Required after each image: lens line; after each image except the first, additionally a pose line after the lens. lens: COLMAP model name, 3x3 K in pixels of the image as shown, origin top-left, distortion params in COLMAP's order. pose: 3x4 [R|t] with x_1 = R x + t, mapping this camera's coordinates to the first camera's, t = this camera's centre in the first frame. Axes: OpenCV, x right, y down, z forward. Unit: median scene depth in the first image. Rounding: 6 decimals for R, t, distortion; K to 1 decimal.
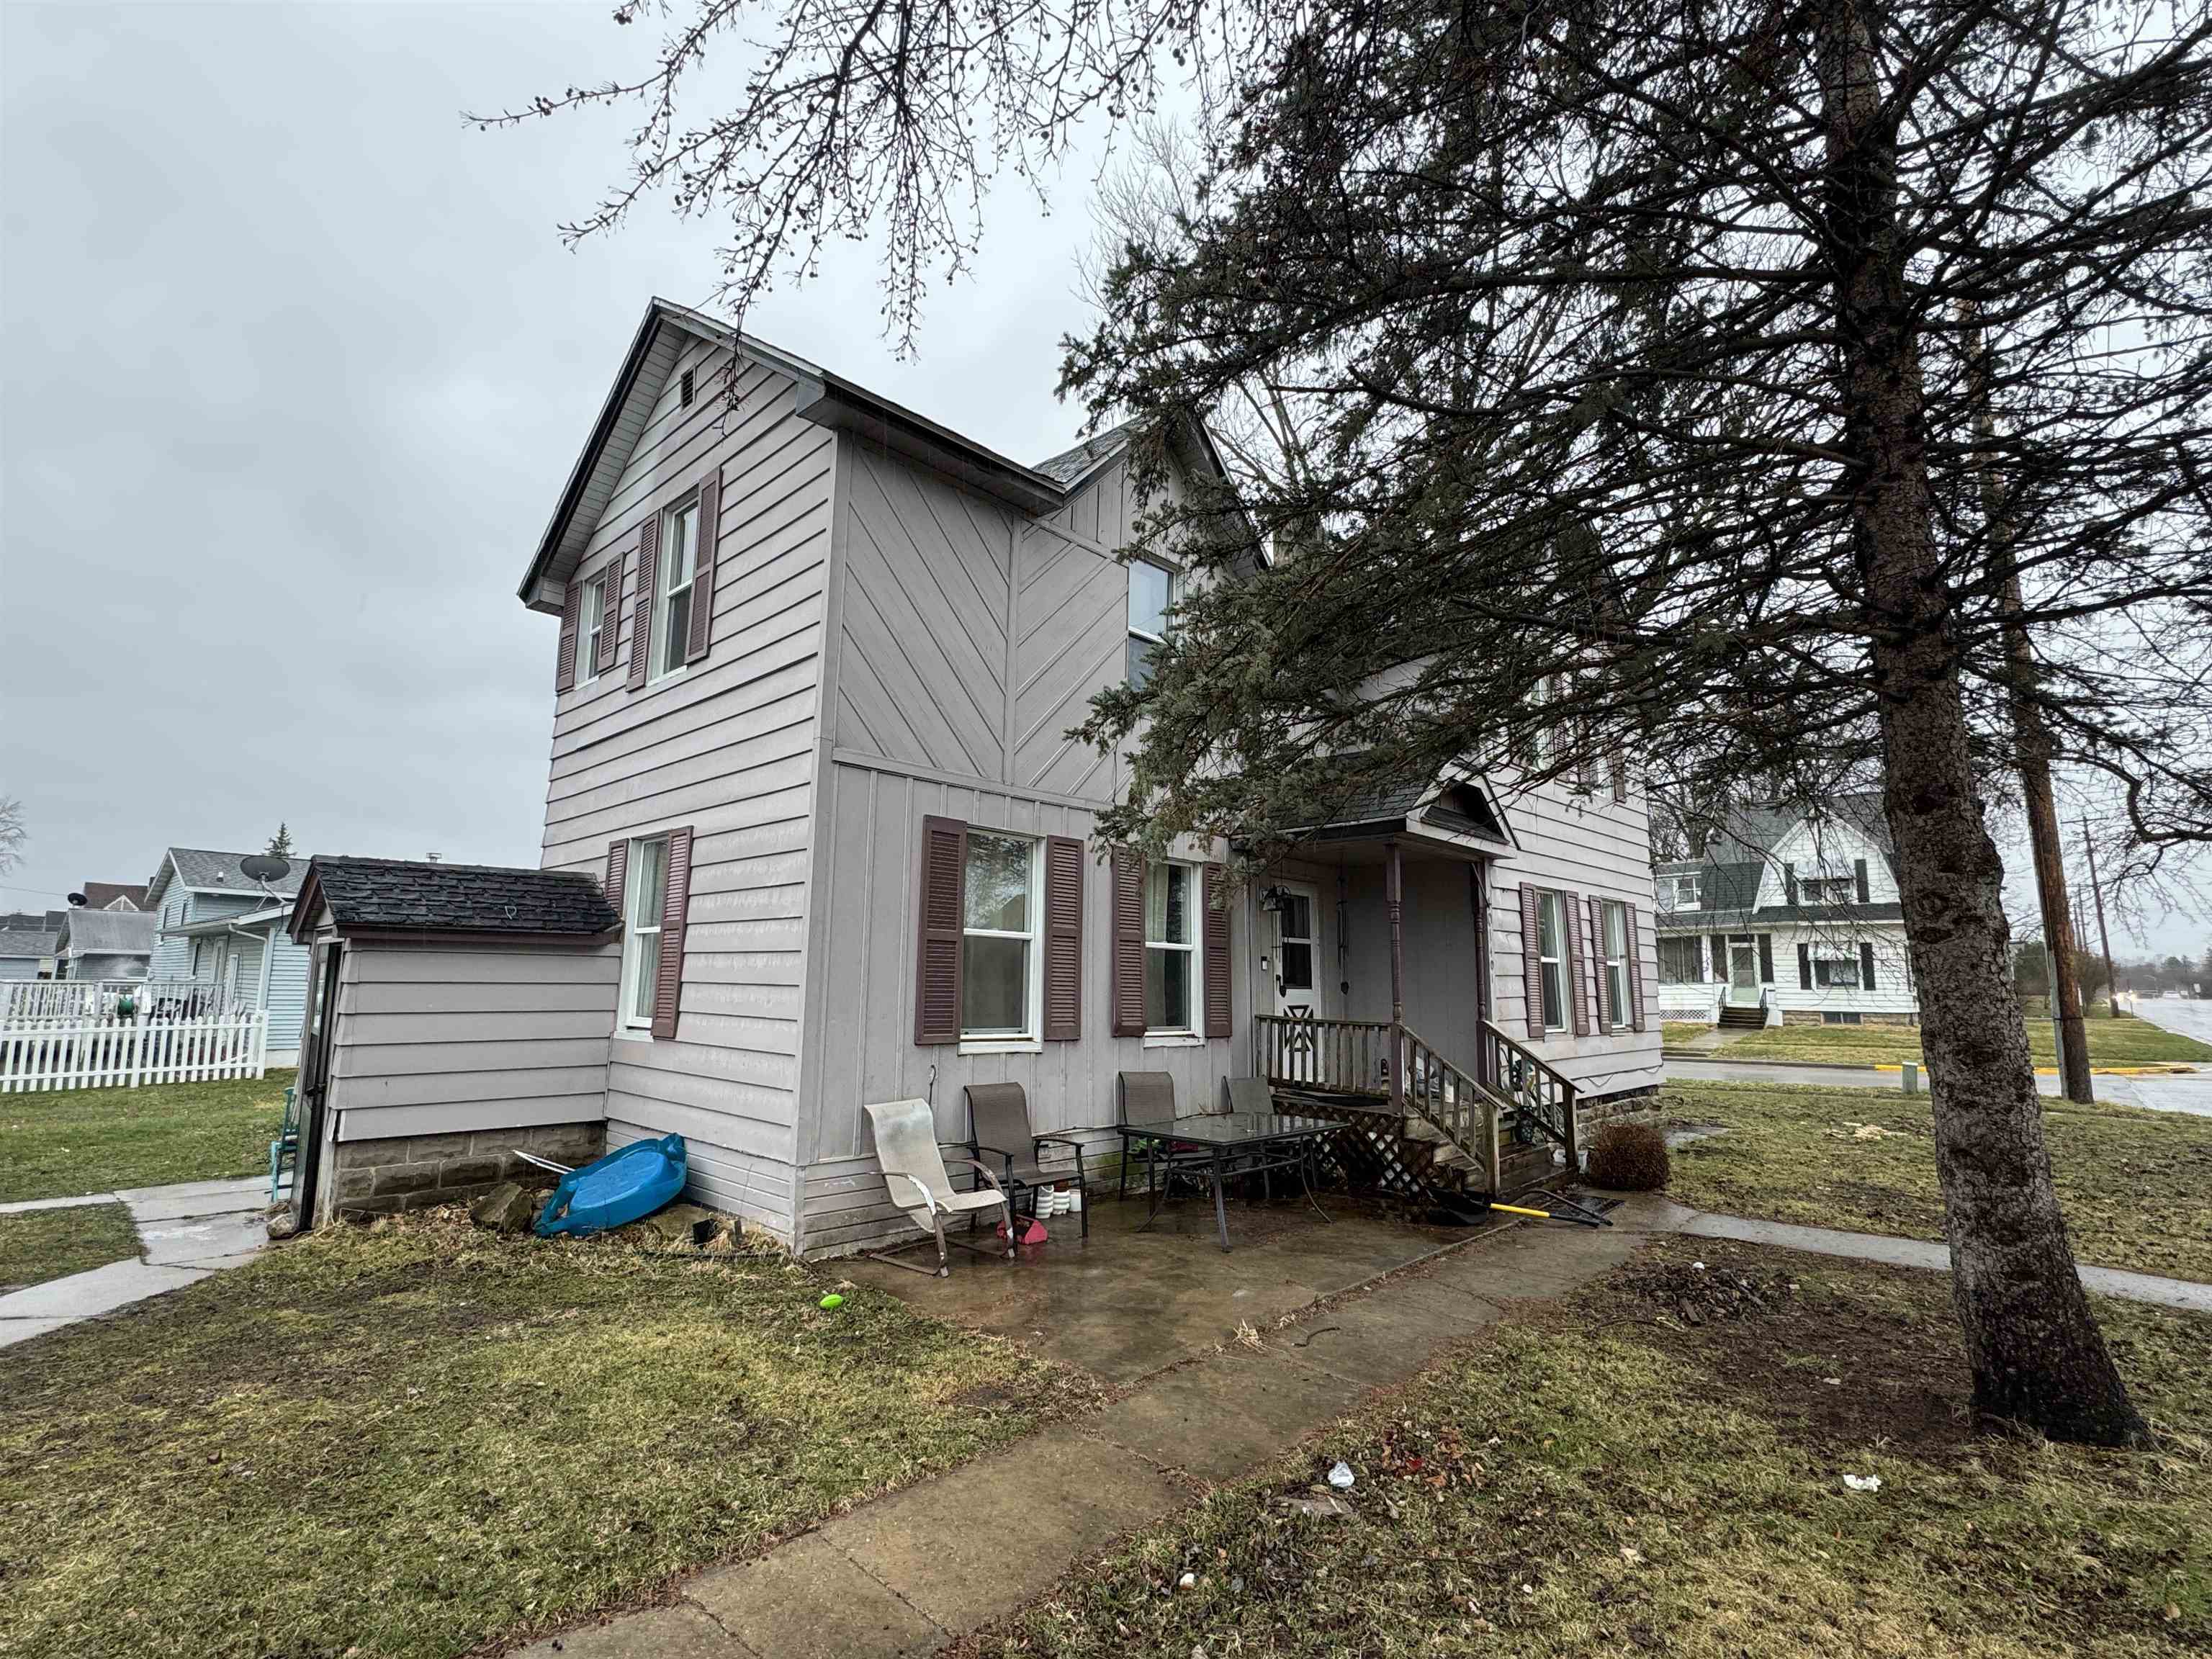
lens RADIAL K [[1037.7, 0, 1101.2], [0, 1037.7, 811.8], [0, 0, 1]] dist [0.002021, -0.000004]
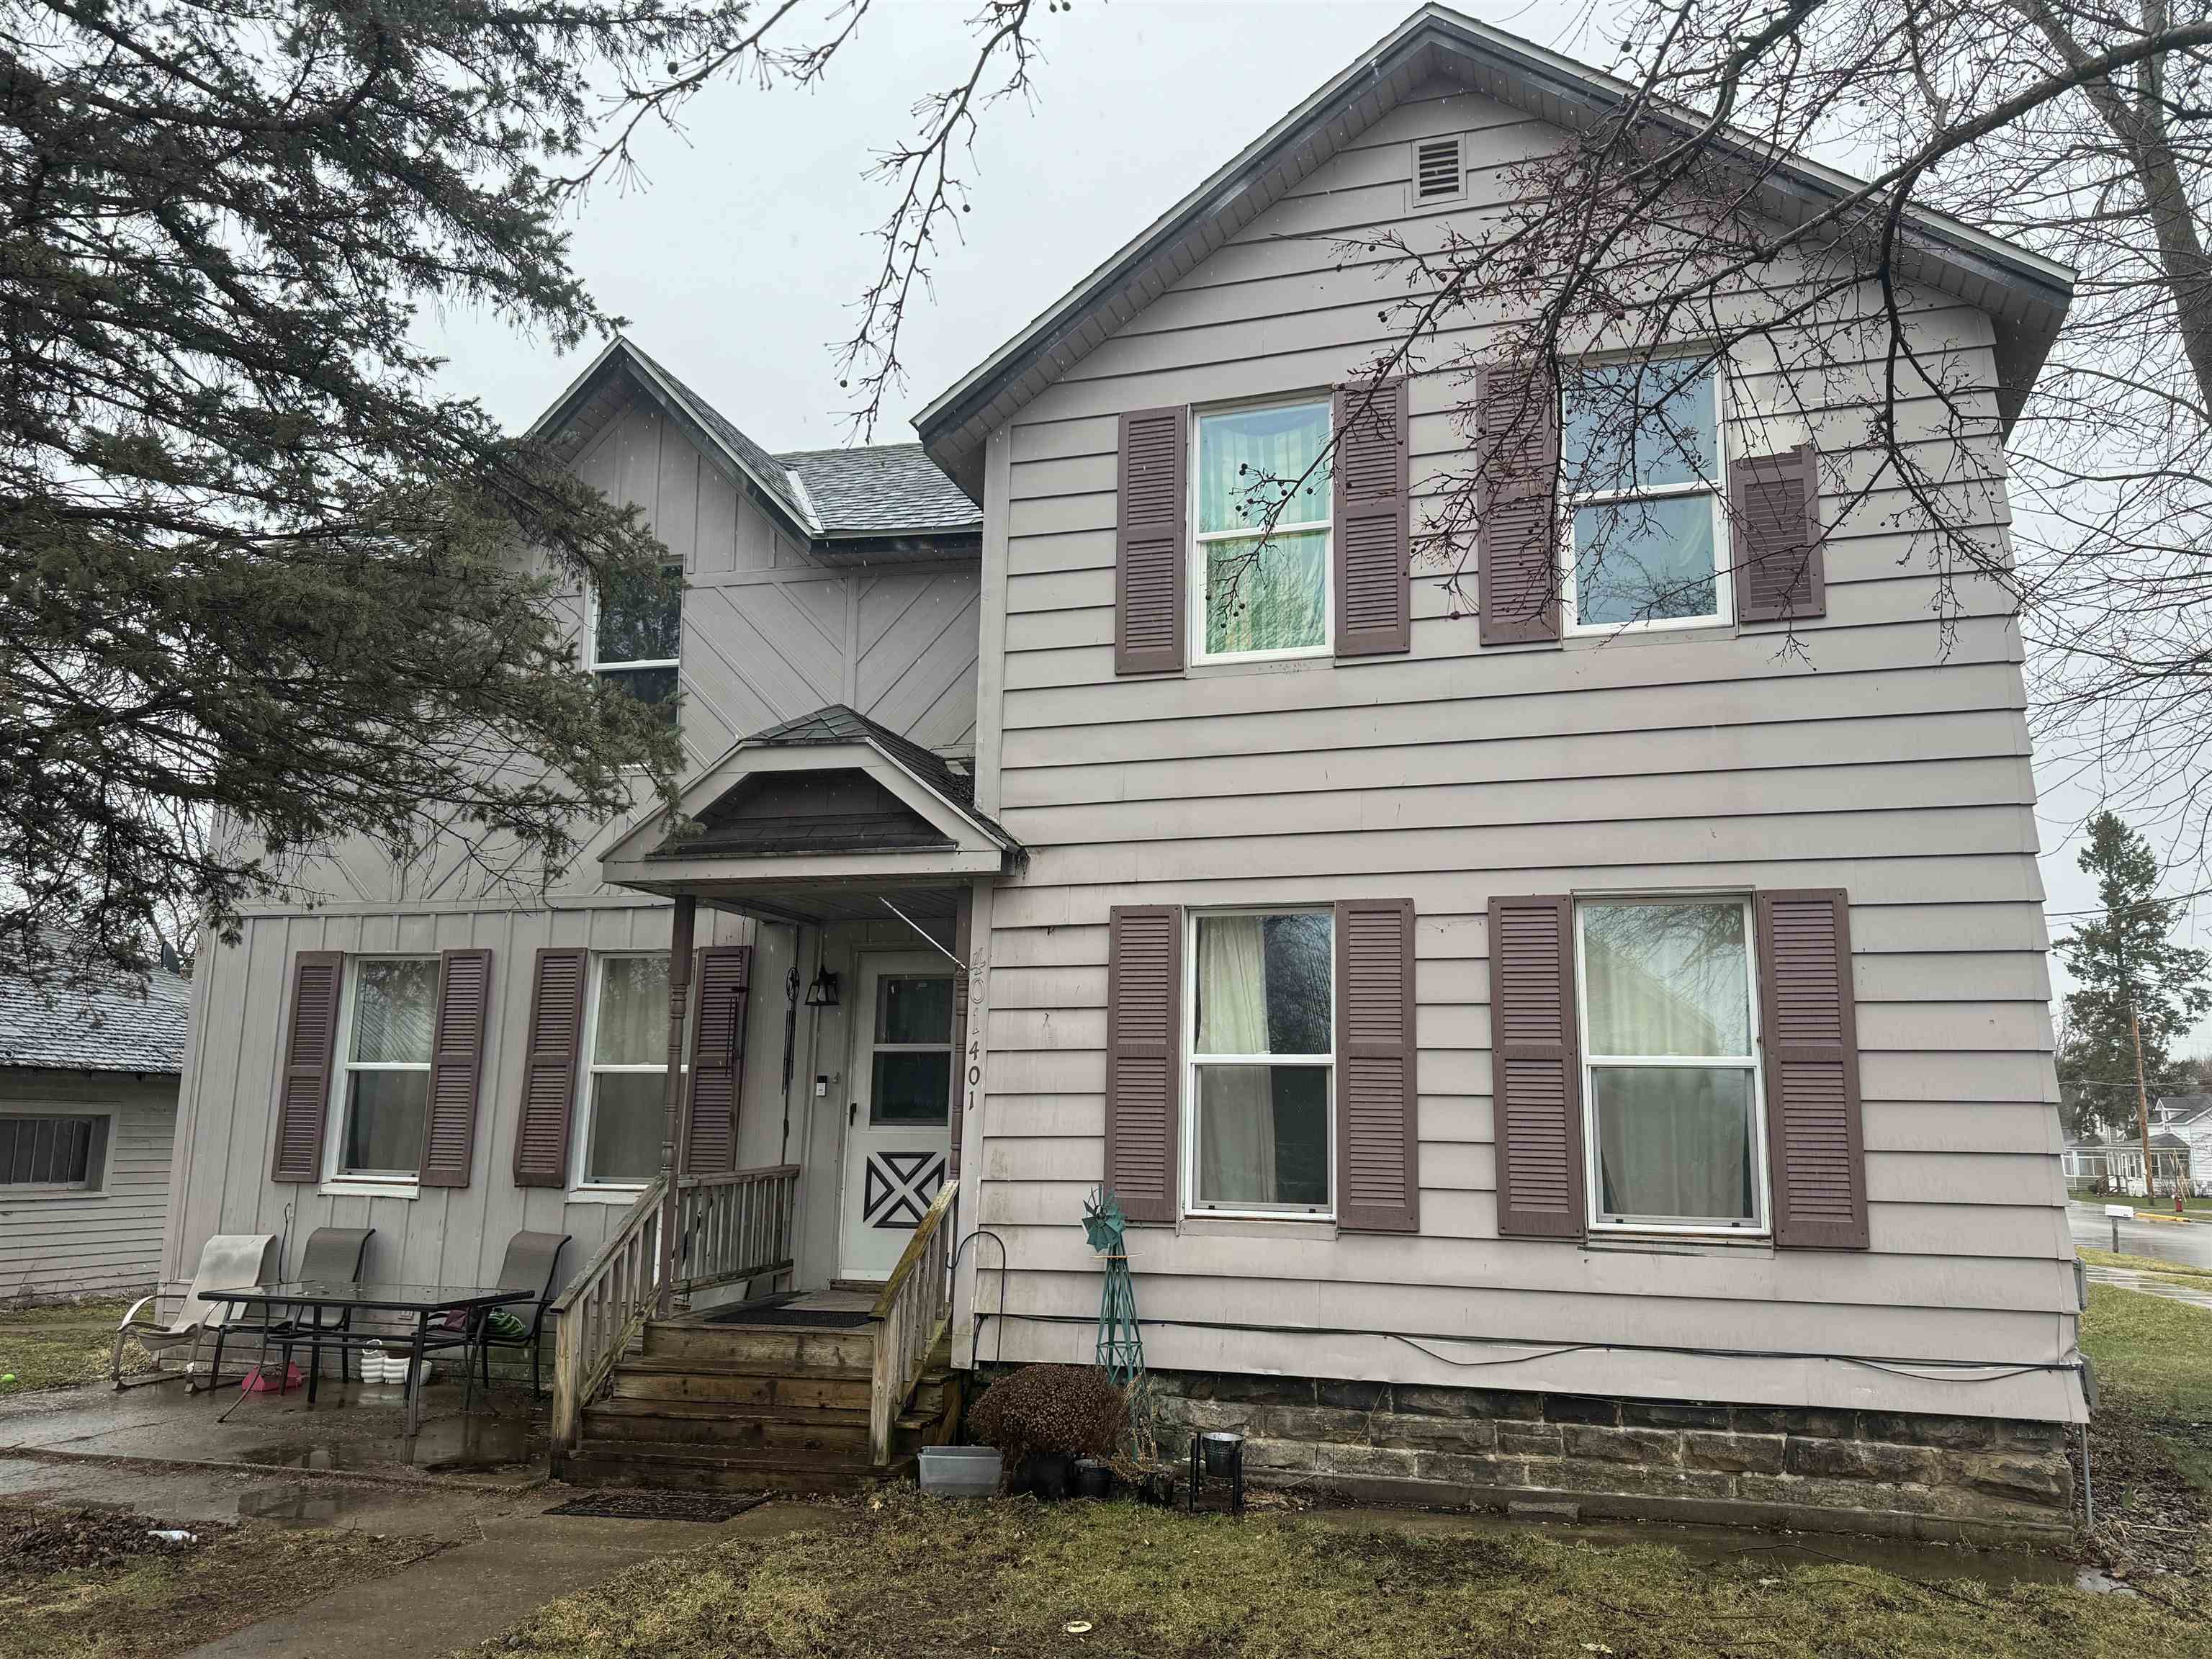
lens RADIAL K [[1676.5, 0, 1101.7], [0, 1676.5, 809.4], [0, 0, 1]] dist [0.046692, -0.051535]
pose [[0.470931, -0.173282, -0.864984, 1.472318], [0.141888, 0.982631, -0.119600, 0.156655], [0.870685, -0.066408, 0.487338, 0.804571]]
